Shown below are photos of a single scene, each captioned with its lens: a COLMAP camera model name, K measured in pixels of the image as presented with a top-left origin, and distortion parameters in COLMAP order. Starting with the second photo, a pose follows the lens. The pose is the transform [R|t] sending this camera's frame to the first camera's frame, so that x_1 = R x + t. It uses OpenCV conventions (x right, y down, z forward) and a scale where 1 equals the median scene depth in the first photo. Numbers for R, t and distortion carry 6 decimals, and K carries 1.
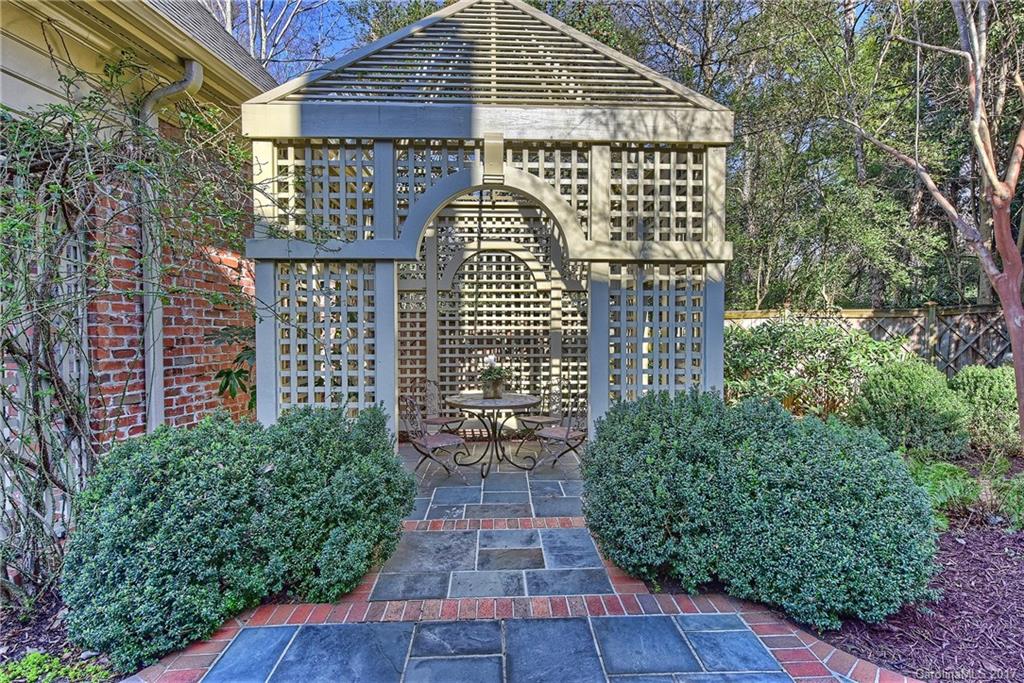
lens RADIAL K [[518.0, 0, 509.5], [0, 518.0, 342.6], [0, 0, 1]] dist [-0.002356, -0.000106]
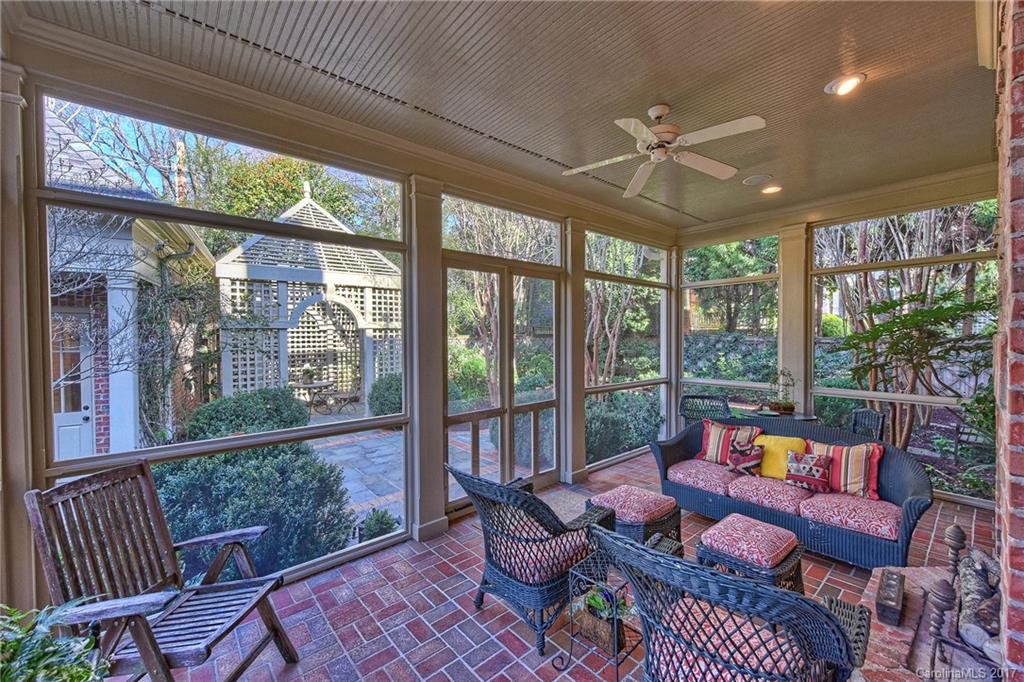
lens RADIAL K [[405.2, 0, 510.2], [0, 405.2, 342.8], [0, 0, 1]] dist [-0.001324, -0.000058]
pose [[0.791873, -0.016839, 0.610454, -0.553353], [0.022002, 0.999757, -0.000963, -0.059881], [-0.610289, 0.014194, 0.792051, -1.185602]]
